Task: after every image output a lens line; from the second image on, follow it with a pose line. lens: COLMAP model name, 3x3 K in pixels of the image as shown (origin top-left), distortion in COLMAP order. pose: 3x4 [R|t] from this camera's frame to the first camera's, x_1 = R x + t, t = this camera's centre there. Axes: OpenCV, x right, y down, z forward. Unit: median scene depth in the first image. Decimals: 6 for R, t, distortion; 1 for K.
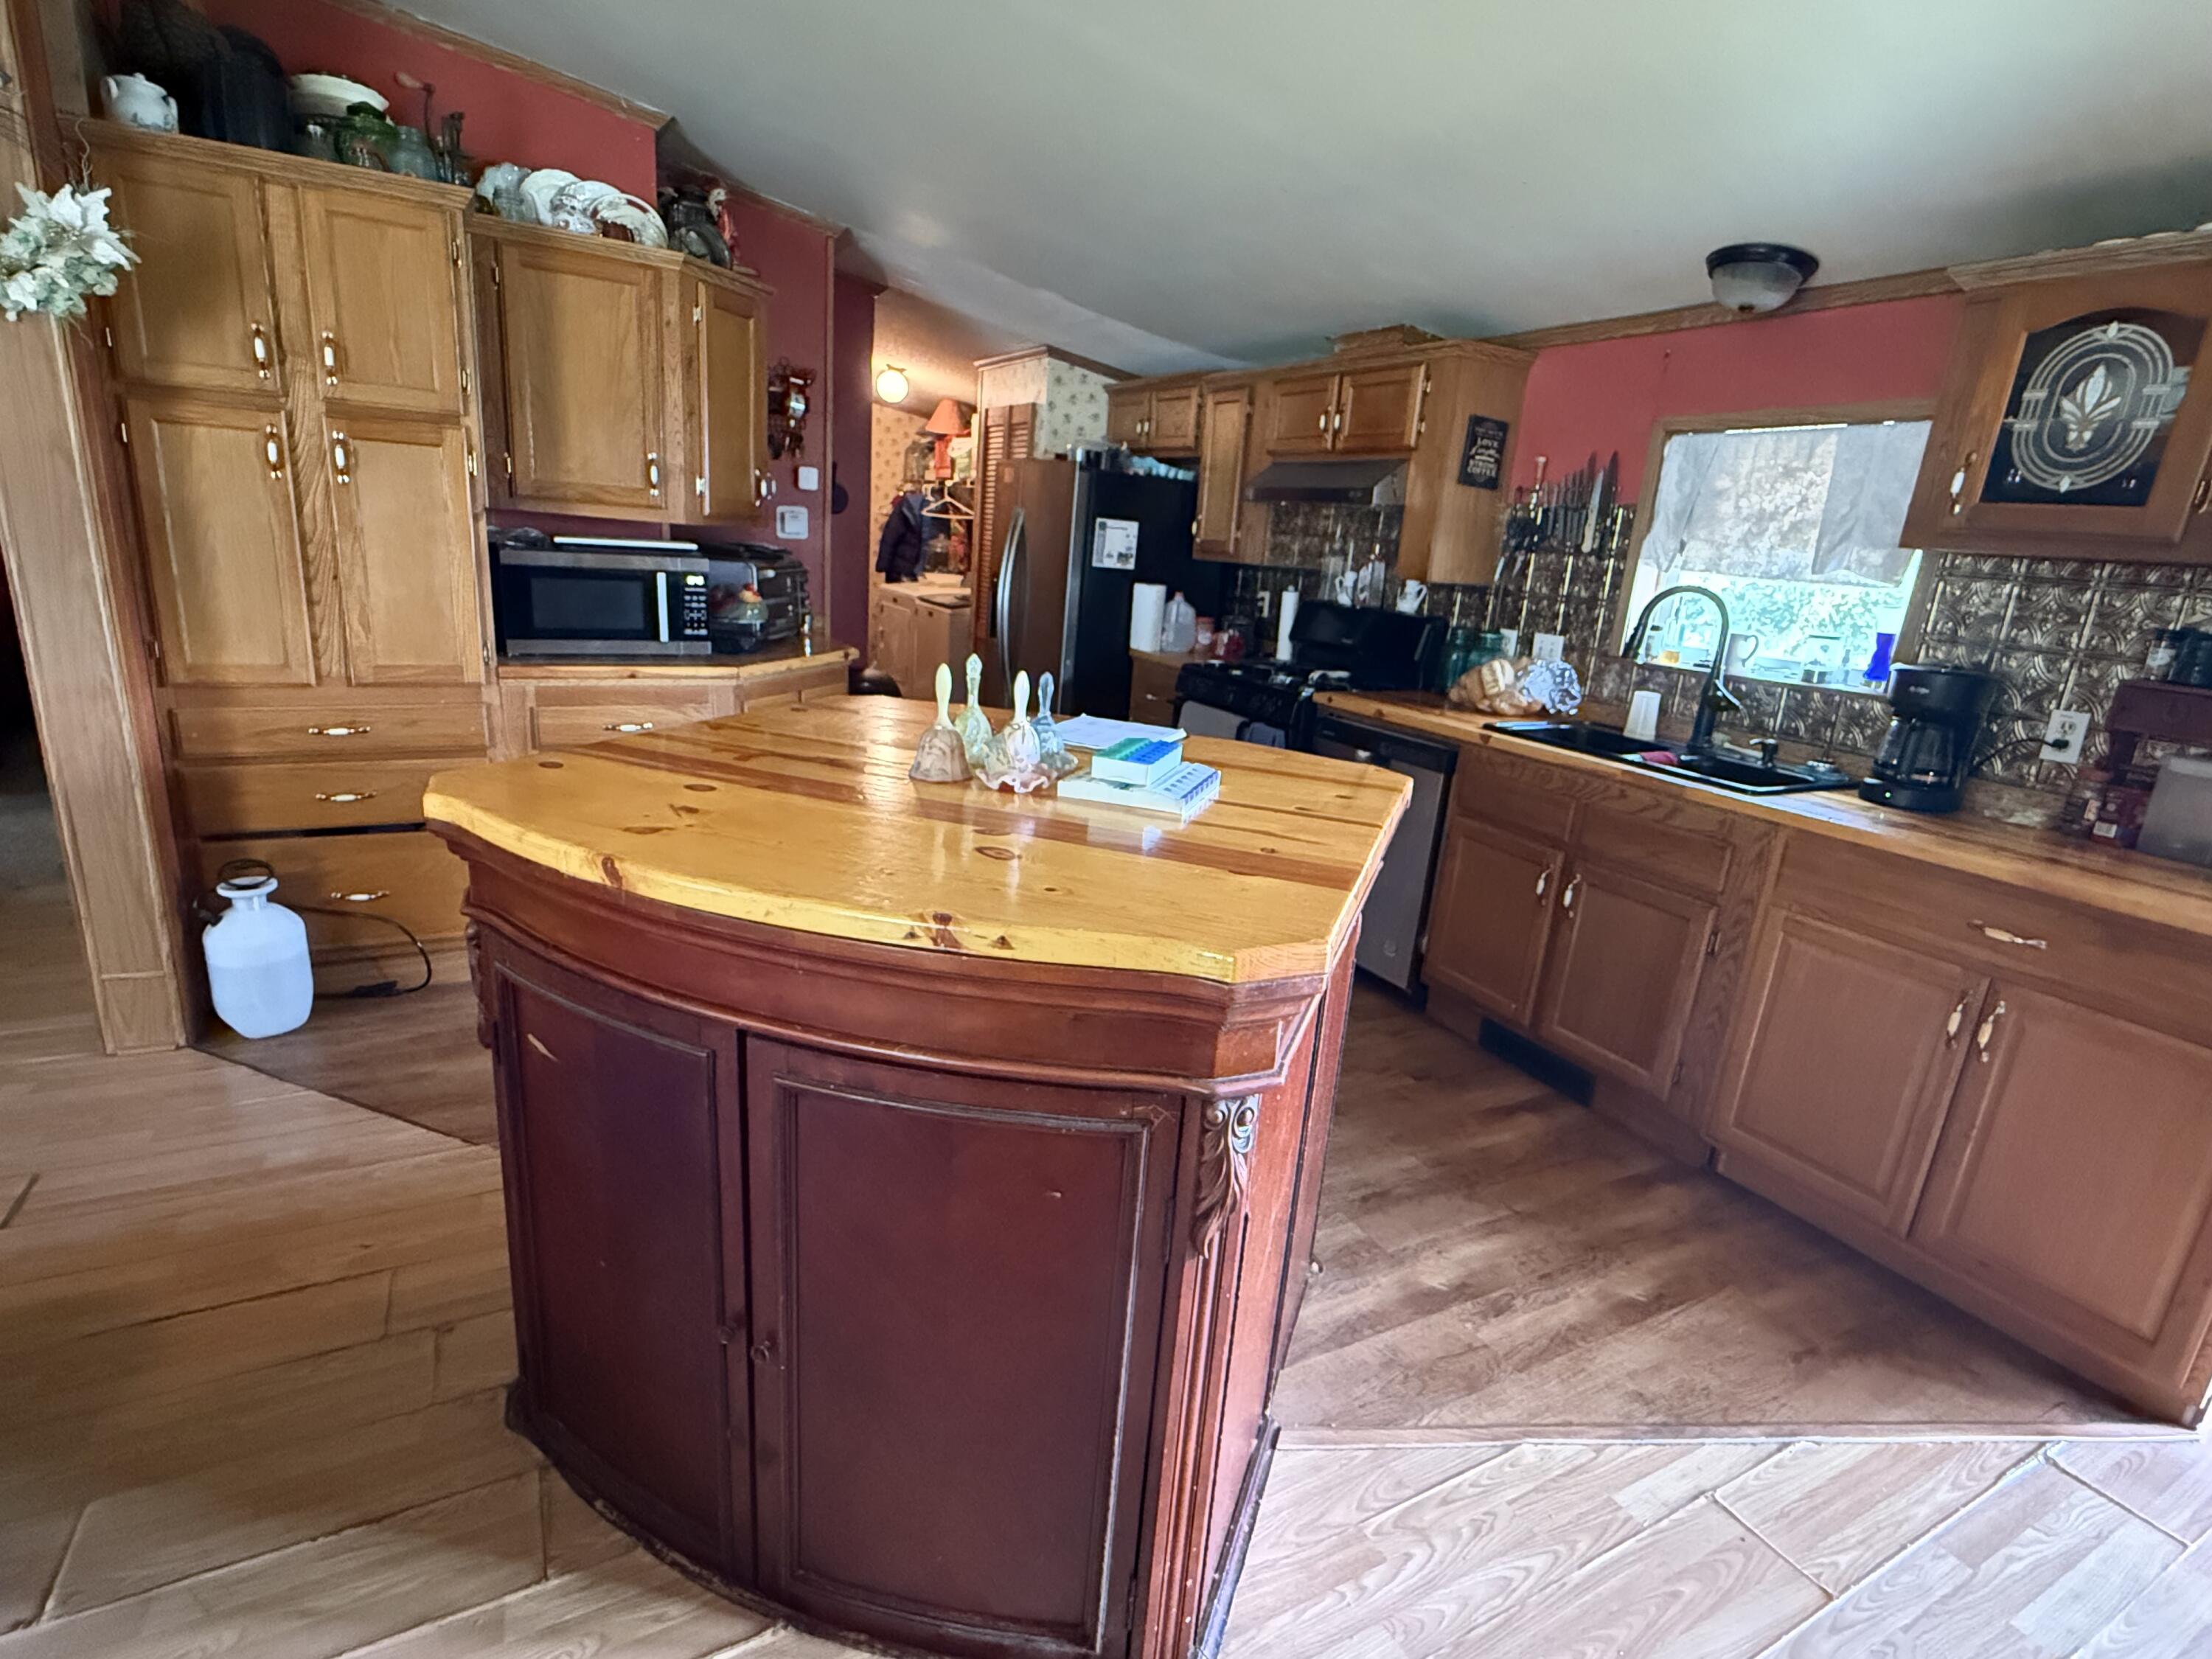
lens RADIAL K [[1087.8, 0, 1098.2], [0, 1087.8, 837.7], [0, 0, 1]] dist [0.001441, 0.000518]
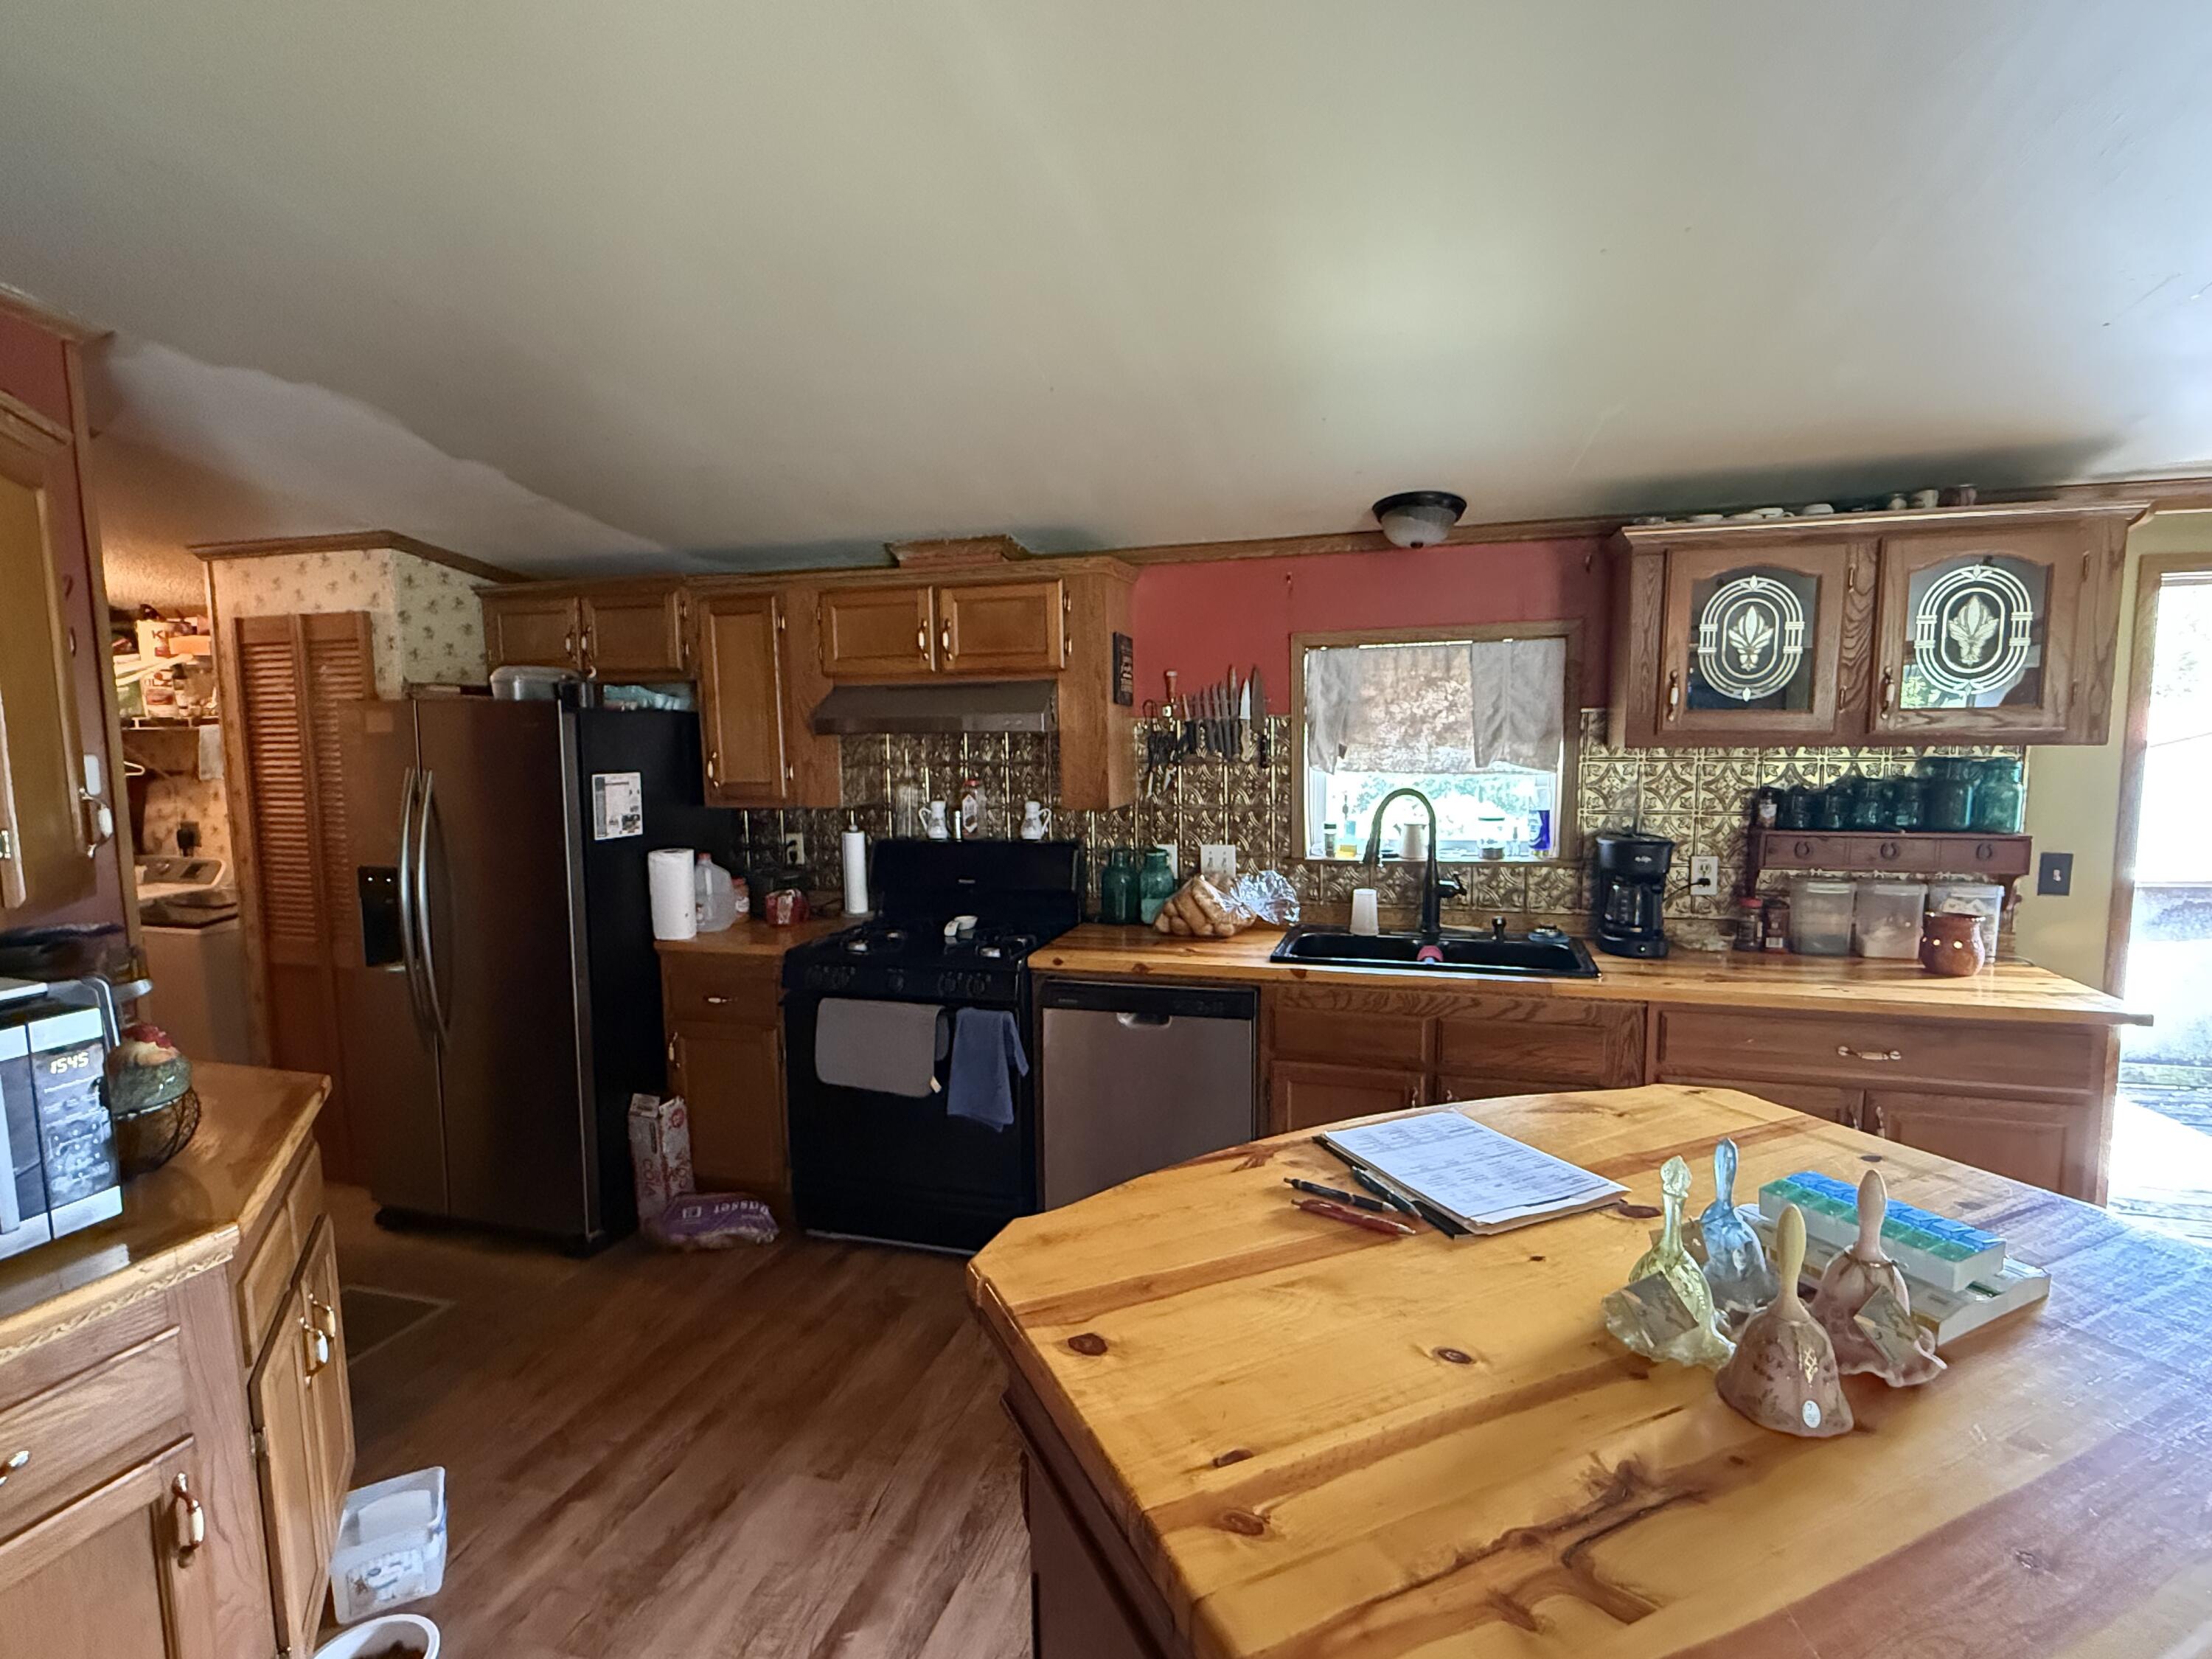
lens RADIAL K [[1087.8, 0, 1101.0], [0, 1087.8, 845.2], [0, 0, 1]] dist [0.001441, 0.000518]
pose [[0.707991, -0.165716, 0.686503, -0.362749], [0.256657, 0.965989, -0.031509, -0.199521], [-0.657933, 0.198504, 0.726444, 0.392114]]
